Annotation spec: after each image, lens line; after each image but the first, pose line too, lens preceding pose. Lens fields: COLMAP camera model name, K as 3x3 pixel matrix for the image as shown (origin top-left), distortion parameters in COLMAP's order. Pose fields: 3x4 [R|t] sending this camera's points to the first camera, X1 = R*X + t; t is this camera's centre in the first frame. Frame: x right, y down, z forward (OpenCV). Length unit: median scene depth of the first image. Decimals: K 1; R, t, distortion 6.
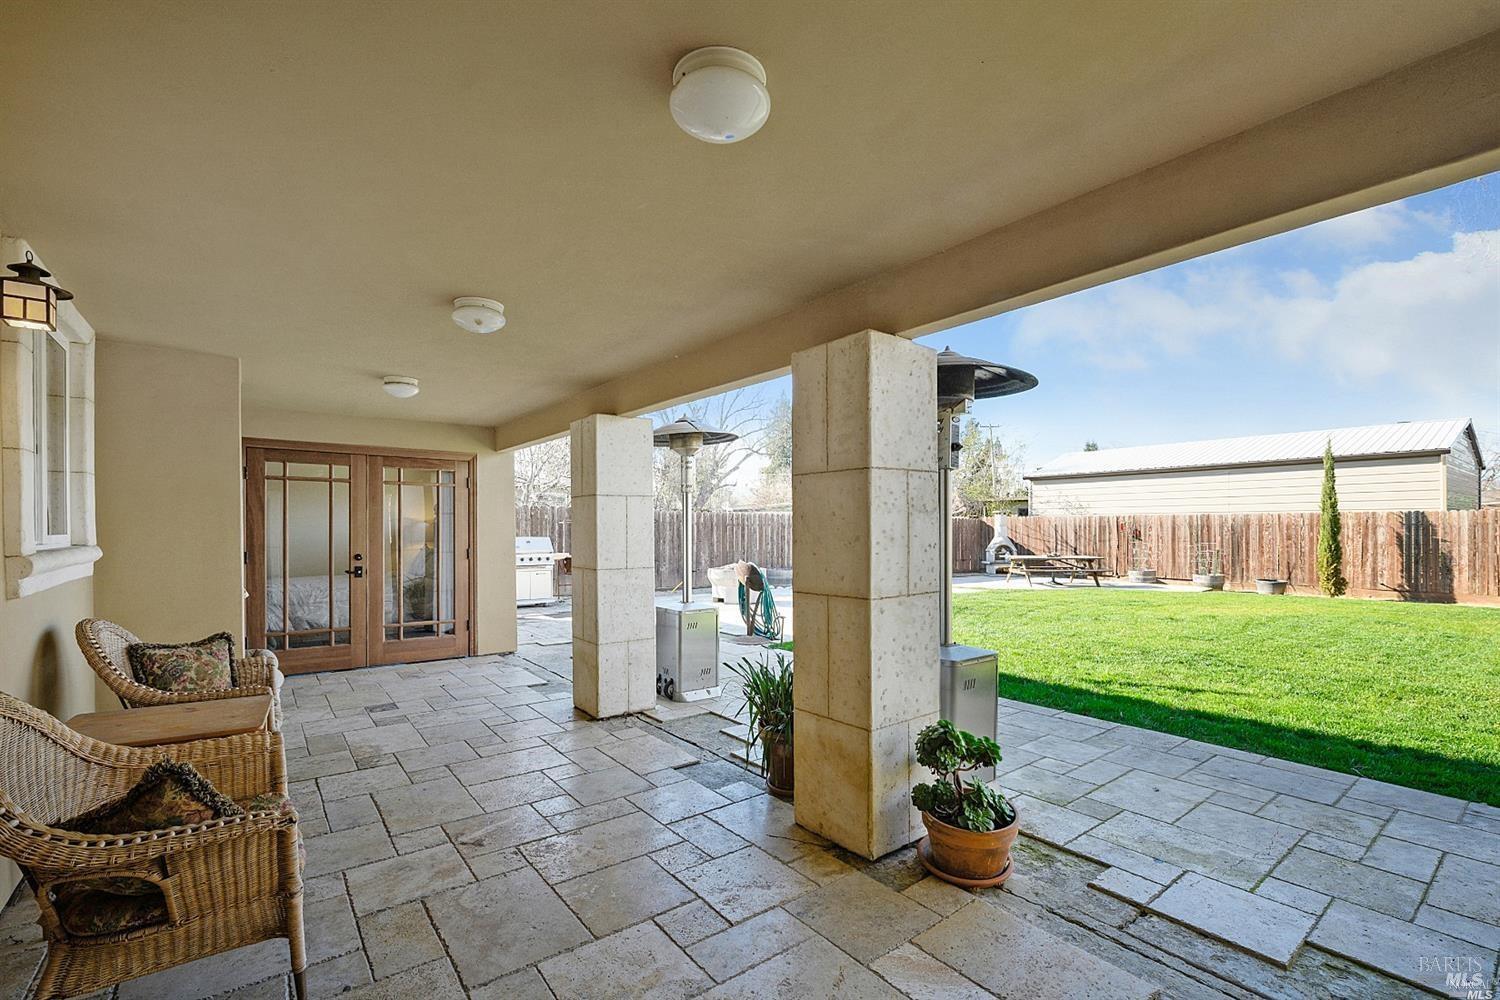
lens RADIAL K [[673.0, 0, 749.0], [0, 673.0, 524.1], [0, 0, 1]] dist [-0.000066, 0.000001]
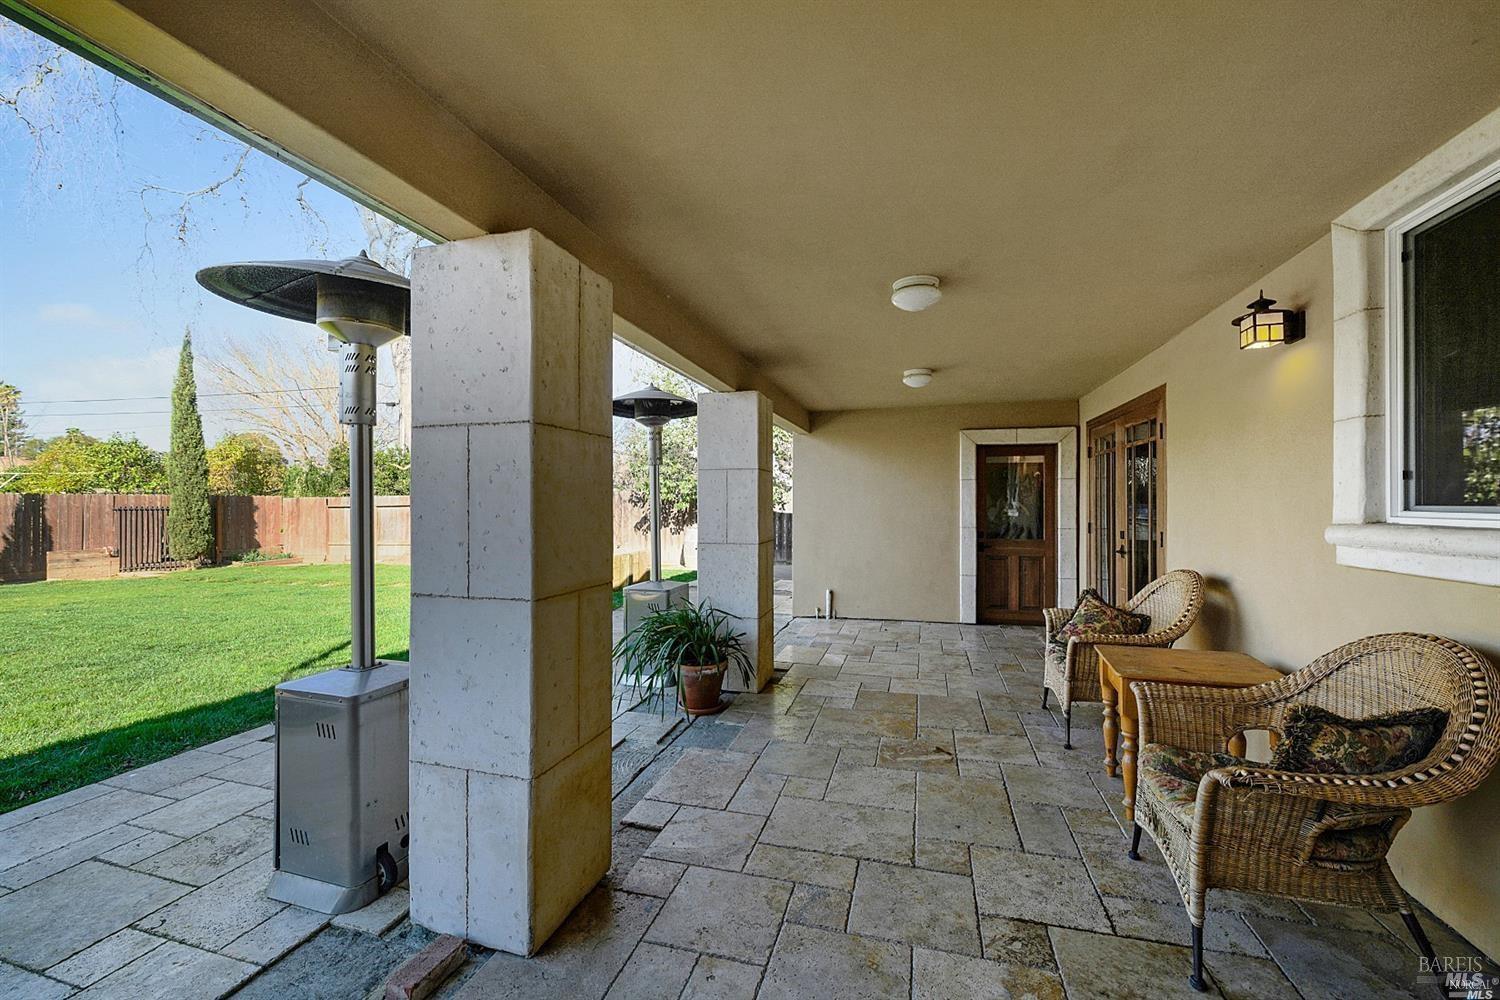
lens RADIAL K [[587.7, 0, 750.0], [0, 587.7, 500.0], [0, 0, 1]] dist [-0.000090, -0.000012]
pose [[-0.596892, 0.006266, 0.802297, -1.029053], [0.003675, 0.999980, -0.005076, 0.004414], [-0.802313, -0.000082, -0.596904, 1.851489]]
